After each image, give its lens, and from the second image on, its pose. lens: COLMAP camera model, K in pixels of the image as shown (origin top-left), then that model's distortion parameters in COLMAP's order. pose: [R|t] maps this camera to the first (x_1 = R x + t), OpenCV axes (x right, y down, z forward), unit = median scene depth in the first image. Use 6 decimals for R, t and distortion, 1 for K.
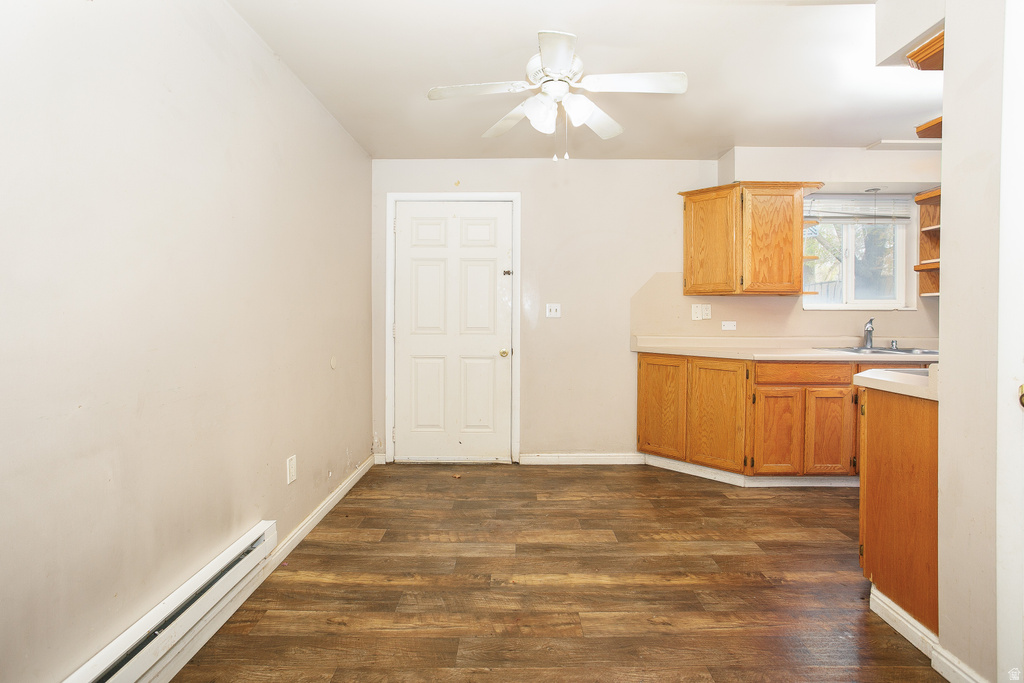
lens RADIAL K [[496.6, 0, 511.5], [0, 496.6, 328.6], [0, 0, 1]] dist [-0.055022, 0.032985]
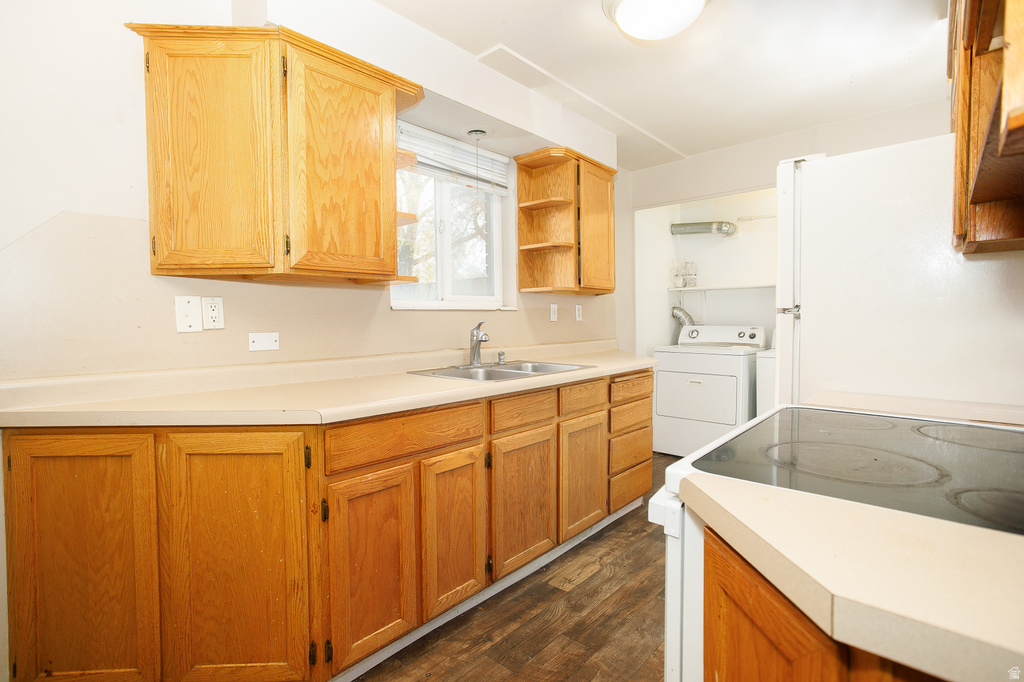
lens RADIAL K [[496.6, 0, 511.5], [0, 496.6, 328.1], [0, 0, 1]] dist [-0.055022, 0.032985]
pose [[0.647792, -0.024760, 0.761414, 0.269129], [0.029813, 0.999530, 0.007140, -0.017831], [-0.761233, 0.018075, 0.648226, 0.578194]]
